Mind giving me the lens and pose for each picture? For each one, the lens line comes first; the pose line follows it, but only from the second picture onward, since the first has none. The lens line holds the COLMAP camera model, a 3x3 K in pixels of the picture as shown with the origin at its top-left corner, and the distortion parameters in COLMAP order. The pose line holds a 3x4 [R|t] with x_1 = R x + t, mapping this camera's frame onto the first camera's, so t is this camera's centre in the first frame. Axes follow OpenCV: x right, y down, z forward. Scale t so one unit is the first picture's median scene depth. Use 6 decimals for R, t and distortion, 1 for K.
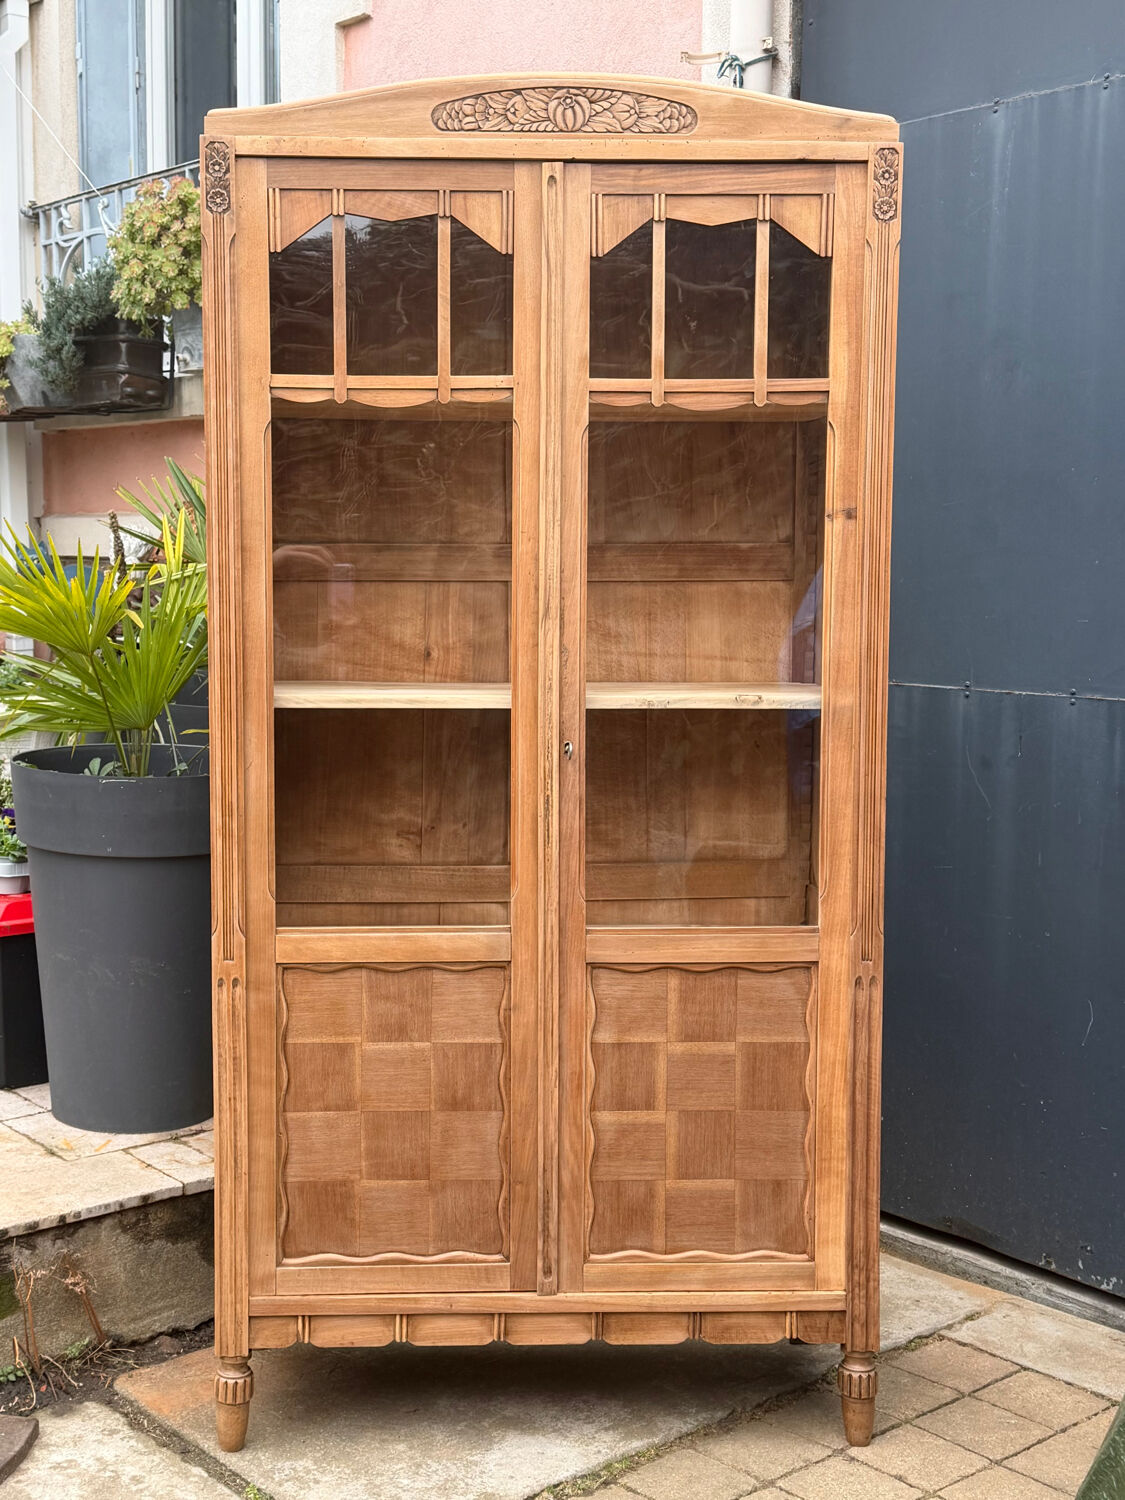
lens RADIAL K [[1986.7, 0, 449.0], [0, 1986.7, 778.2], [0, 0, 1]] dist [0.161749, -0.094380]
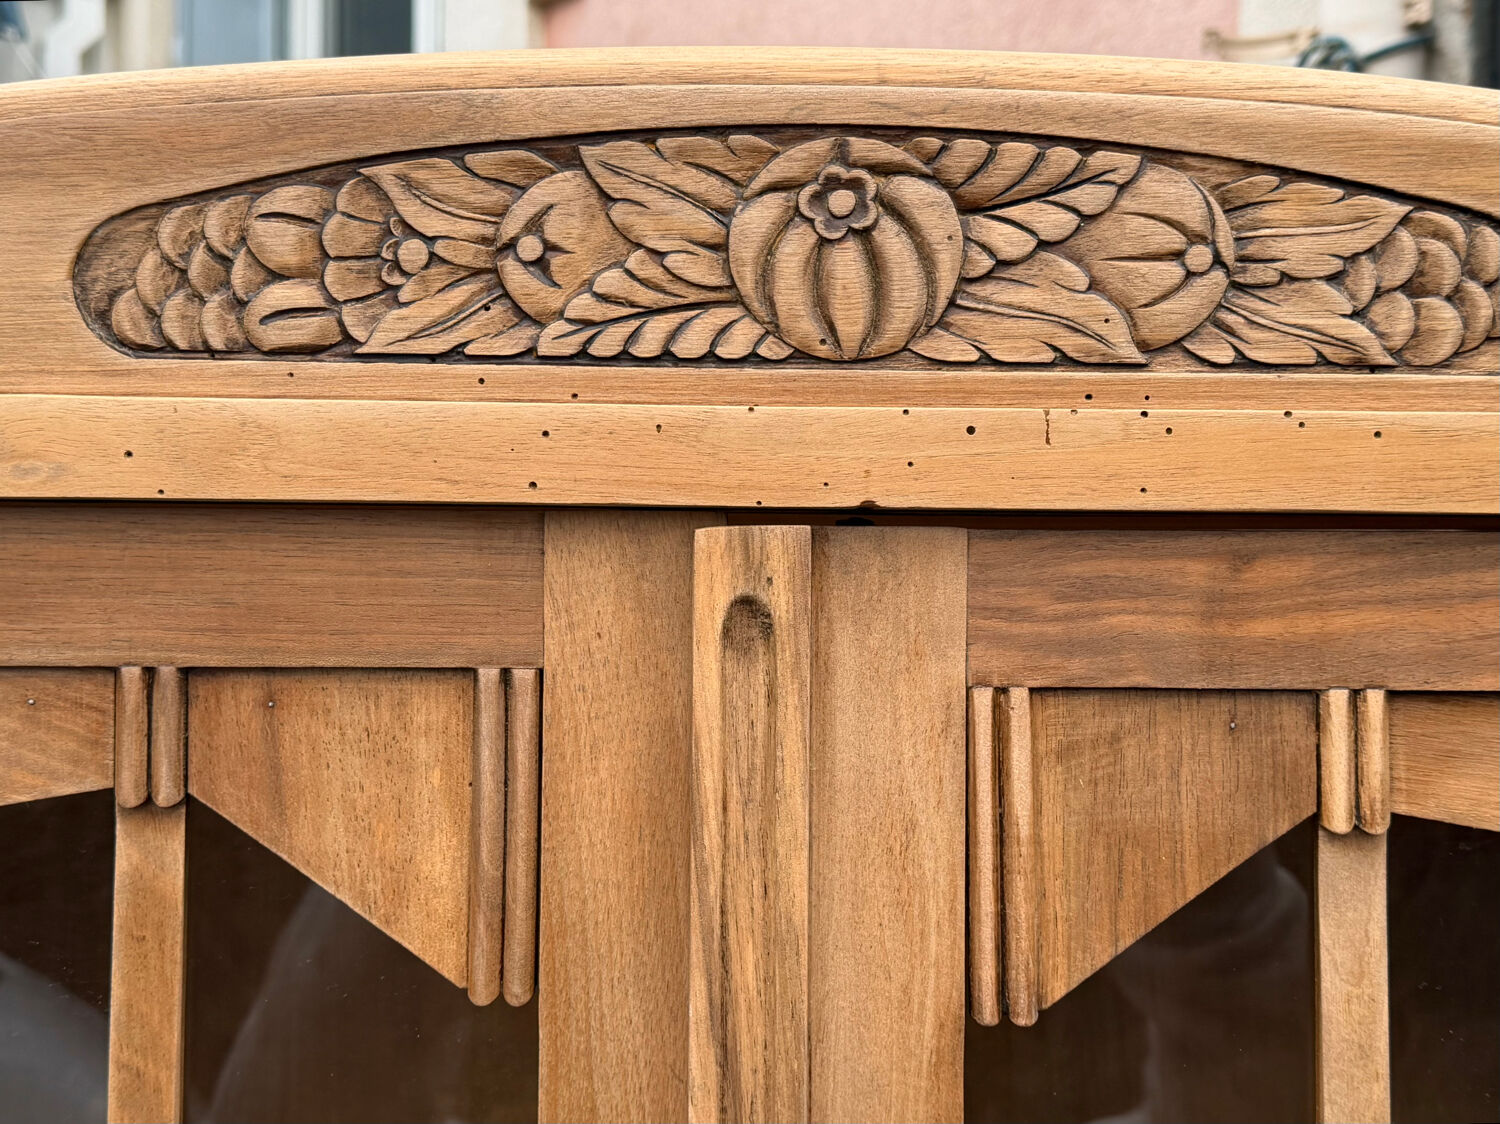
lens RADIAL K [[2012.1, 0, 750.0], [0, 2012.1, 562.0], [0, 0, 1]] dist [0.226285, -0.564626]
pose [[0.998690, 0.010209, -0.050140, 0.057783], [-0.015133, 0.994990, -0.098819, -0.272804], [0.048880, 0.099448, 0.993841, 0.787644]]
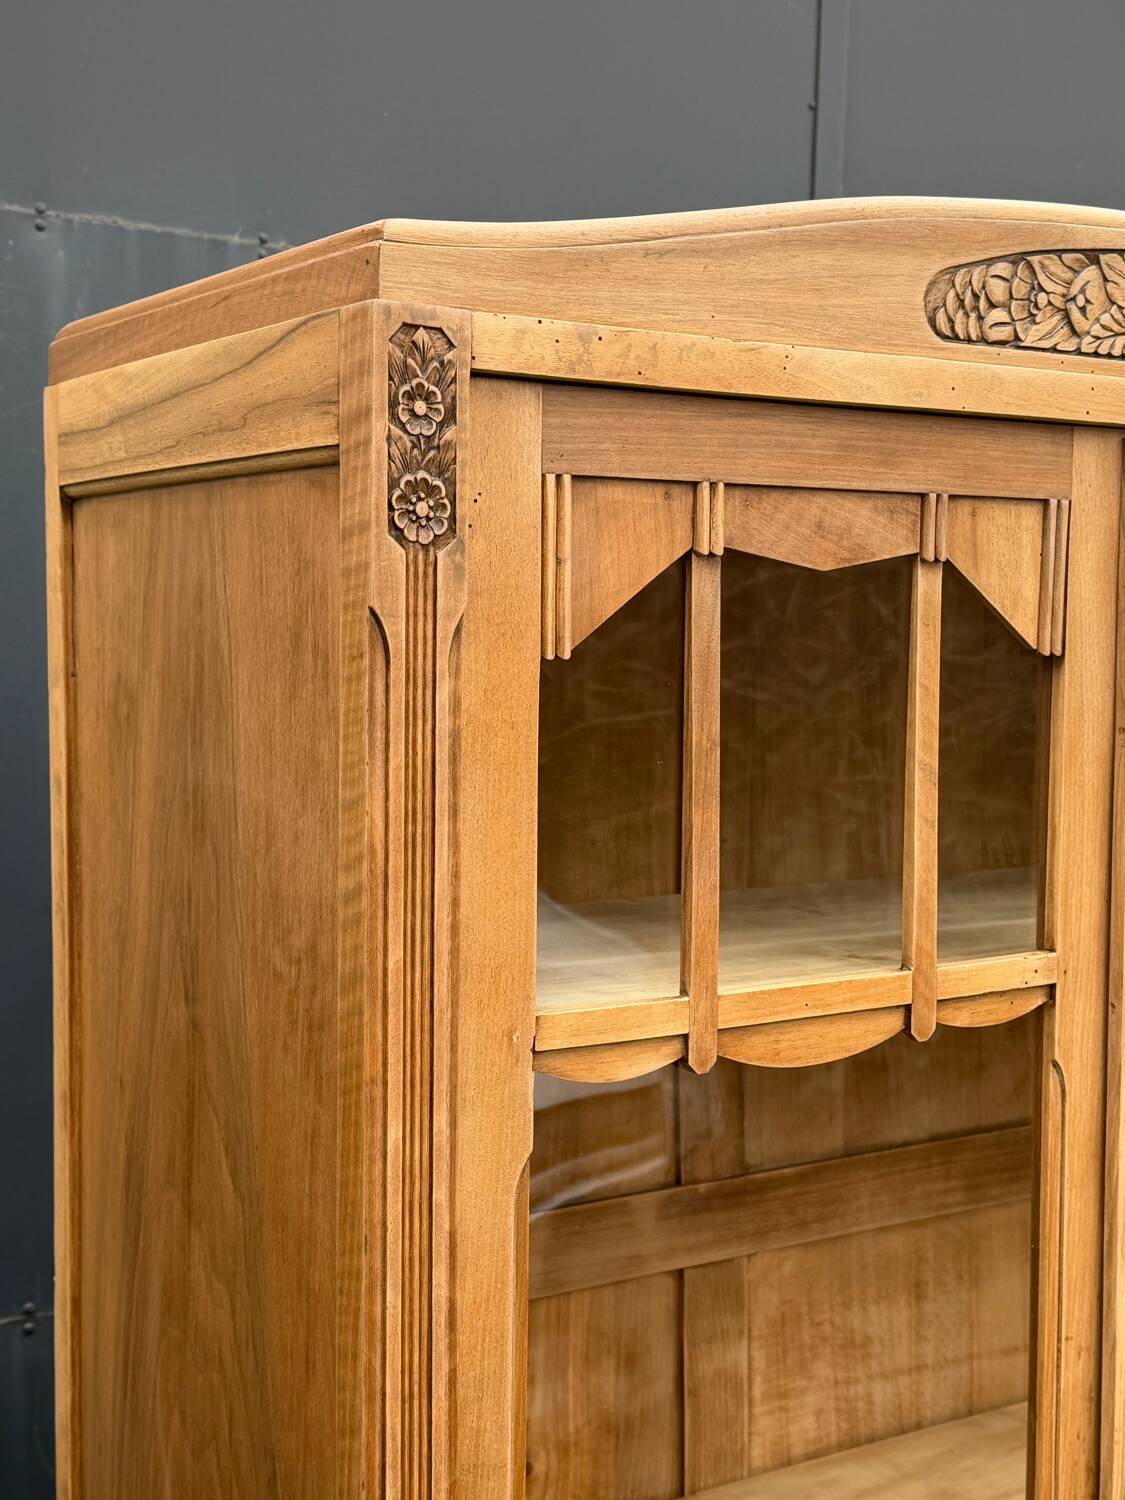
lens RADIAL K [[1961.7, 0, 562.5], [0, 1961.7, 750.0], [0, 0, 1]] dist [0.235897, -0.594341]
pose [[0.866885, -0.021623, 0.498040, -0.237155], [0.034669, 0.999255, -0.016962, -0.231069], [-0.497302, 0.031970, 0.866988, 0.688124]]
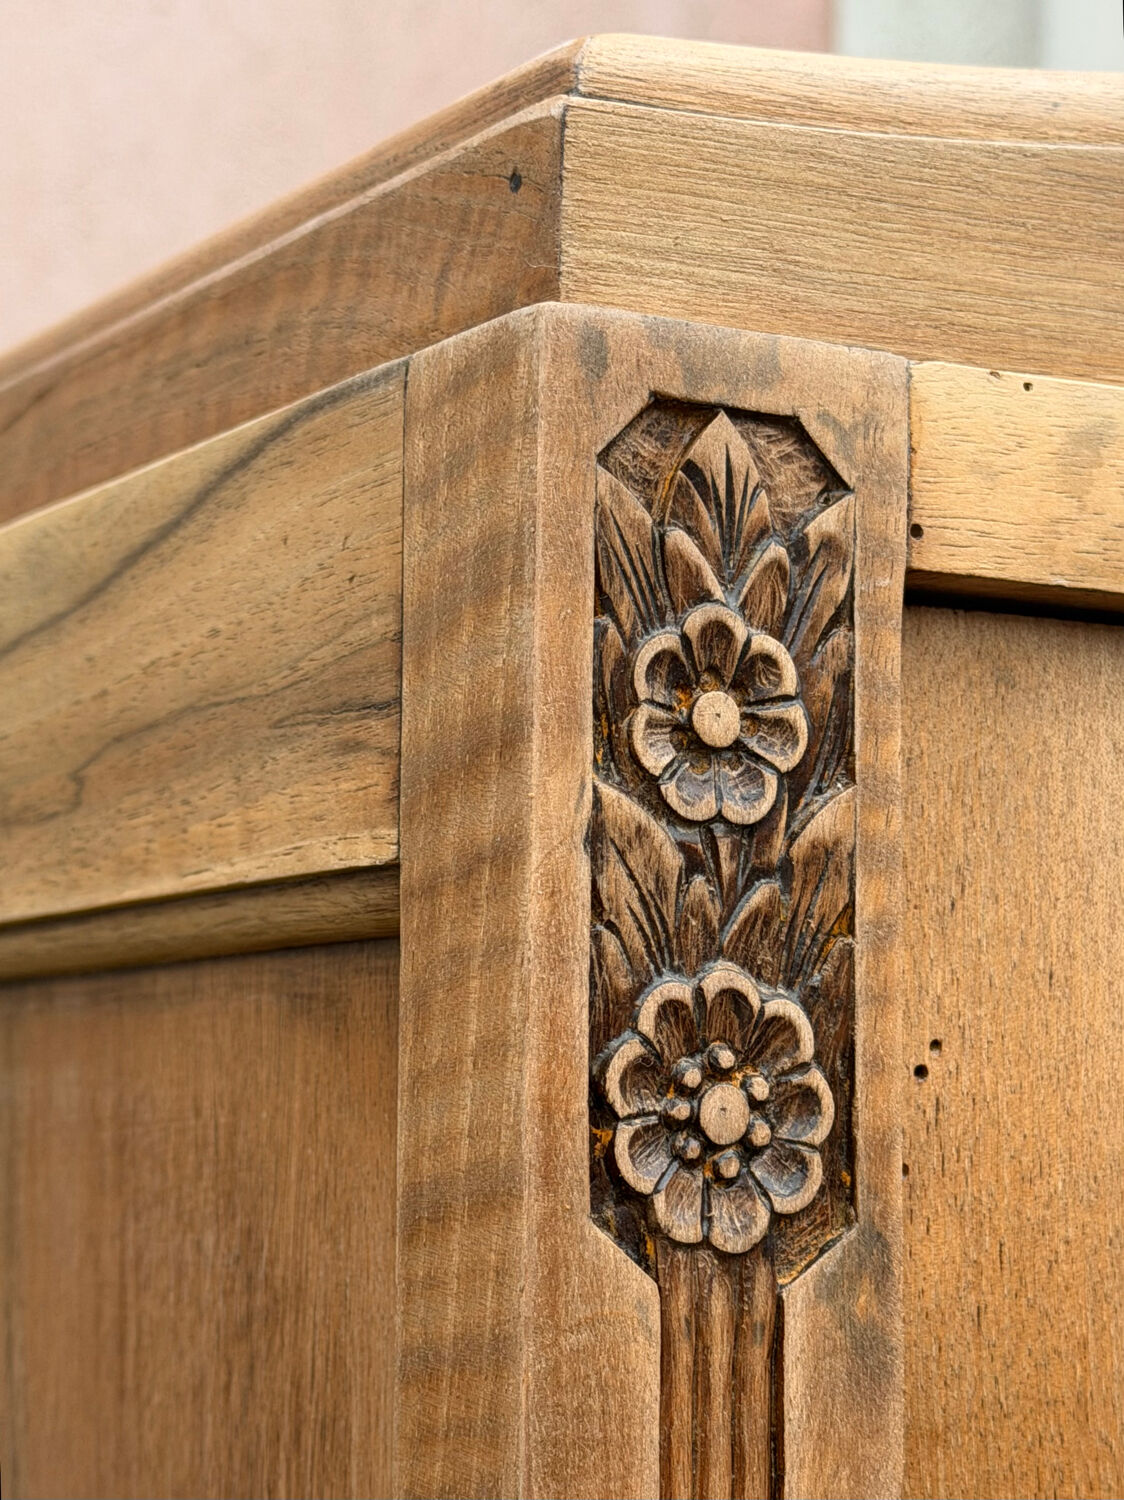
lens RADIAL K [[3516.5, 0, 563.3], [0, 3516.5, 920.4], [0, 0, 1]] dist [0.073741, 0.359739]
pose [[0.900188, 0.040037, 0.433657, -0.171025], [0.030985, 0.987354, -0.155475, -0.259383], [-0.434398, 0.153394, 0.887564, 0.836492]]
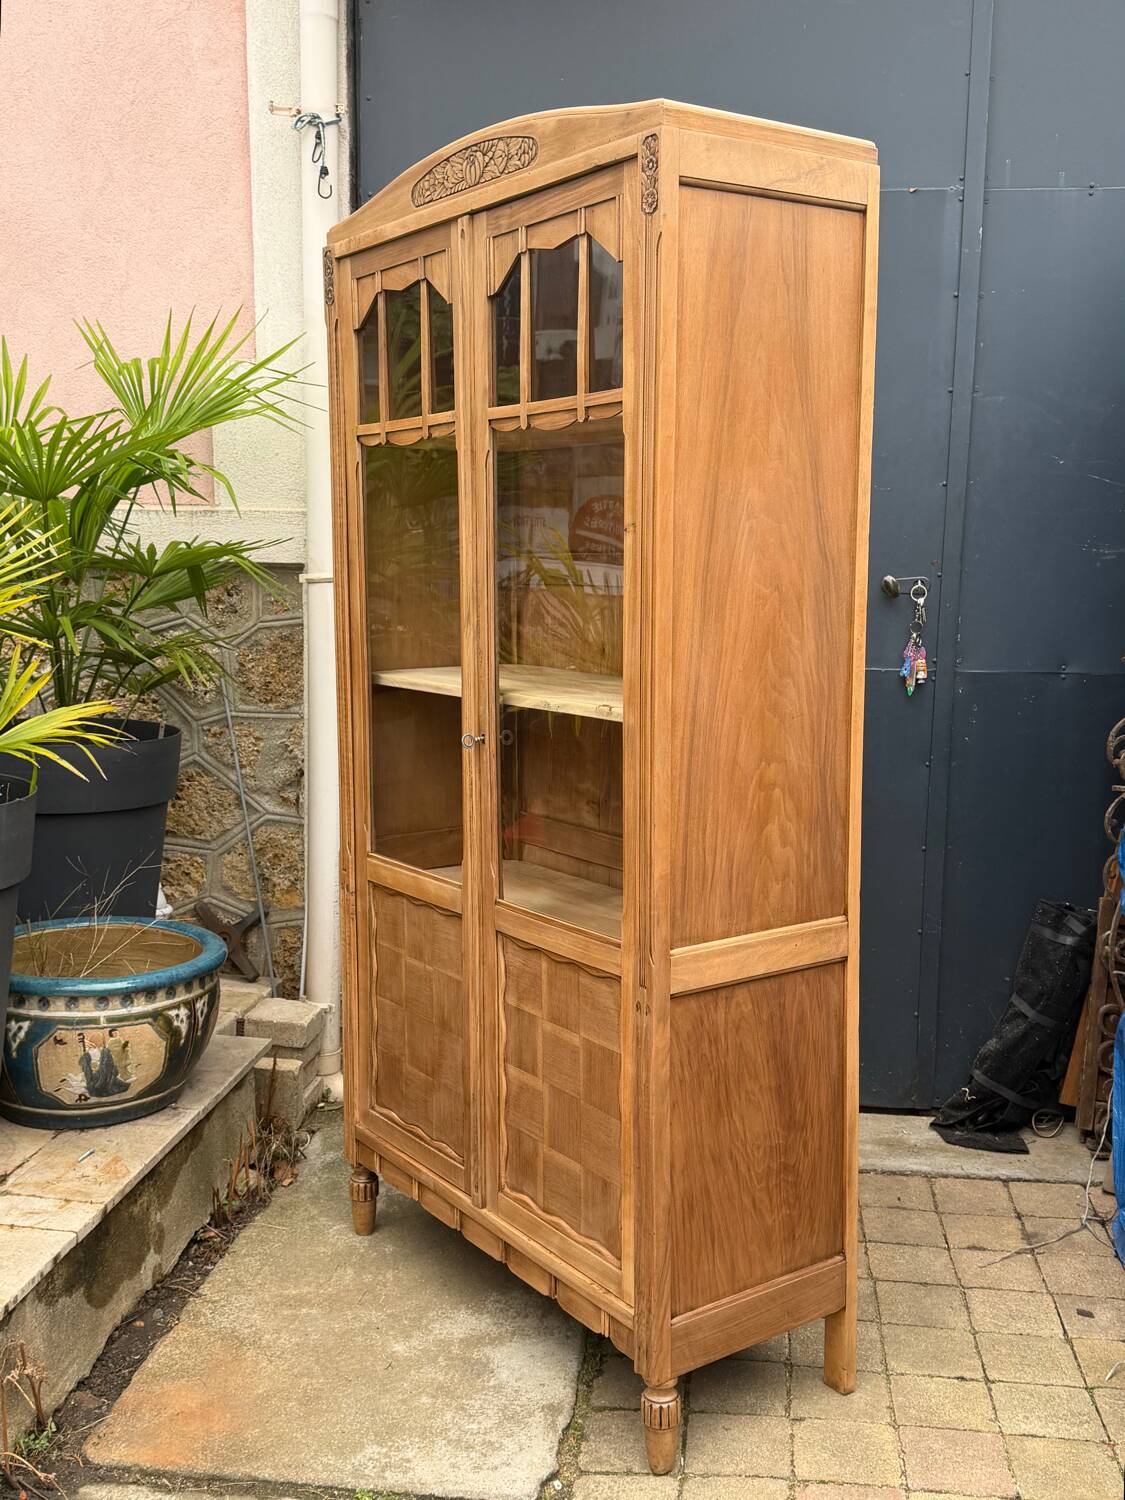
lens RADIAL K [[1504.6, 0, 562.5], [0, 1504.6, 750.0], [0, 0, 1]] dist [0.204266, -0.457473]
pose [[0.528485, 0.107444, -0.842116, 0.795080], [-0.069318, 0.994108, 0.083334, -0.082278], [0.846108, 0.014333, 0.532819, 0.572323]]
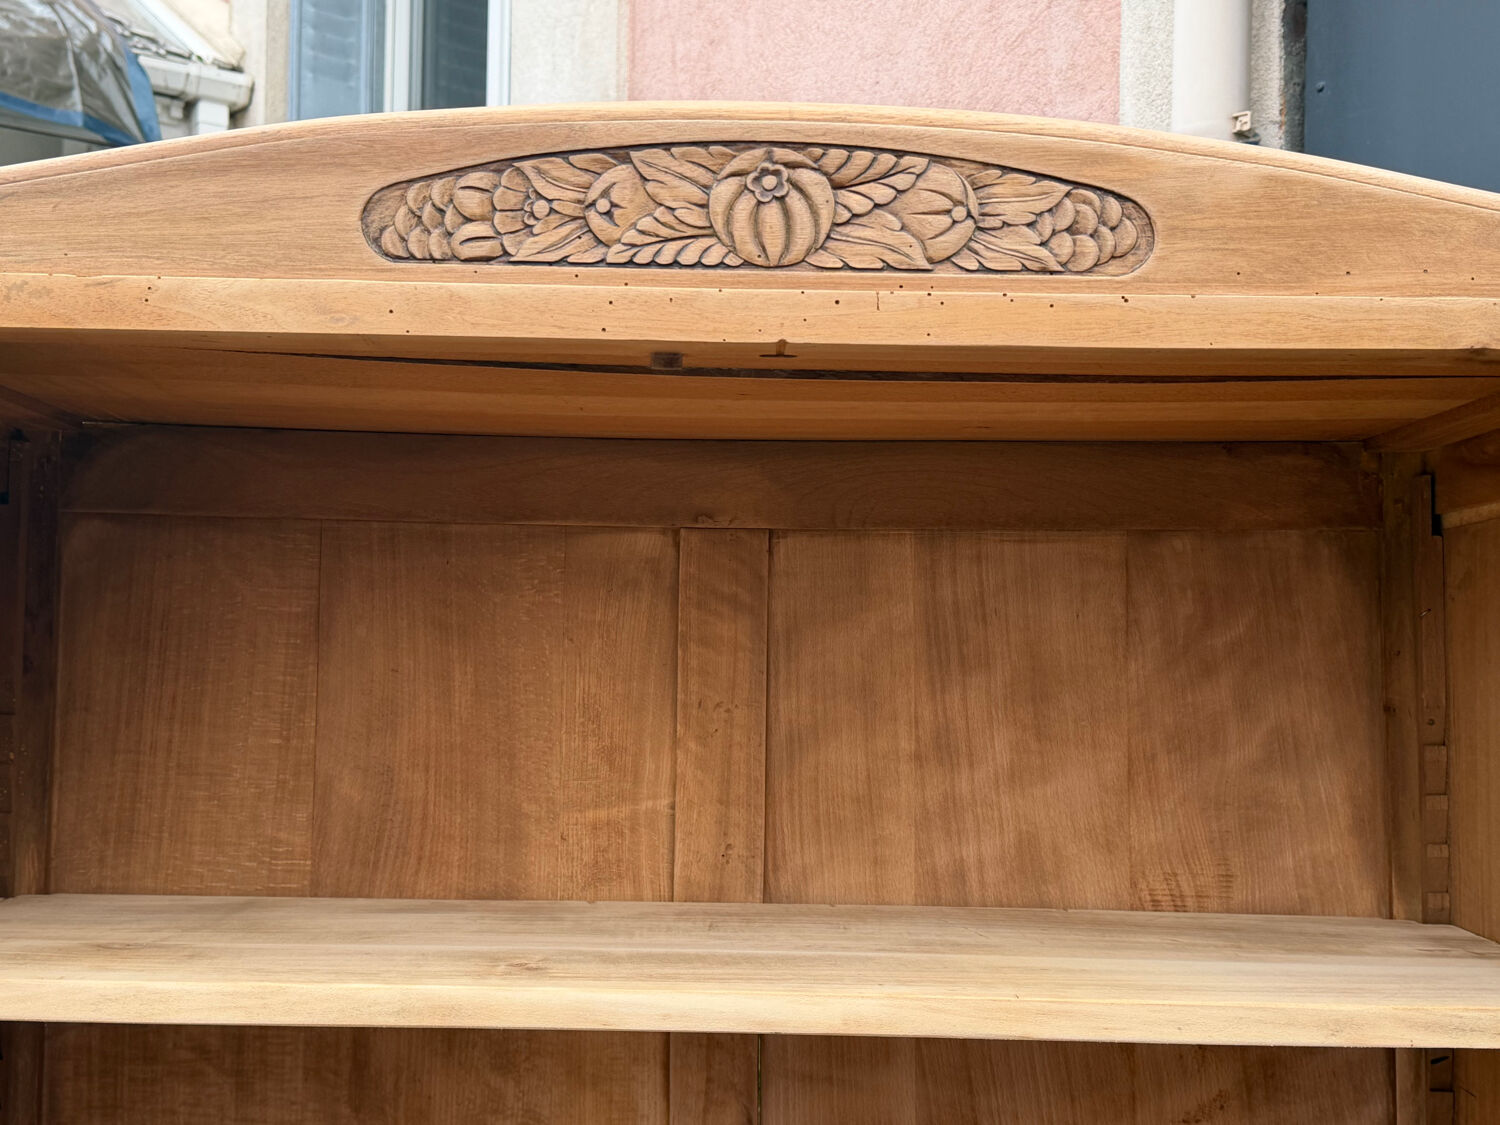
lens RADIAL K [[1854.8, 0, 750.0], [0, 1854.8, 562.5], [0, 0, 1]] dist [0.243387, -0.606753]
pose [[0.998292, 0.013546, -0.056826, 0.071402], [-0.022099, 0.988024, -0.152710, -0.214390], [0.054077, 0.153705, 0.986636, 0.670057]]
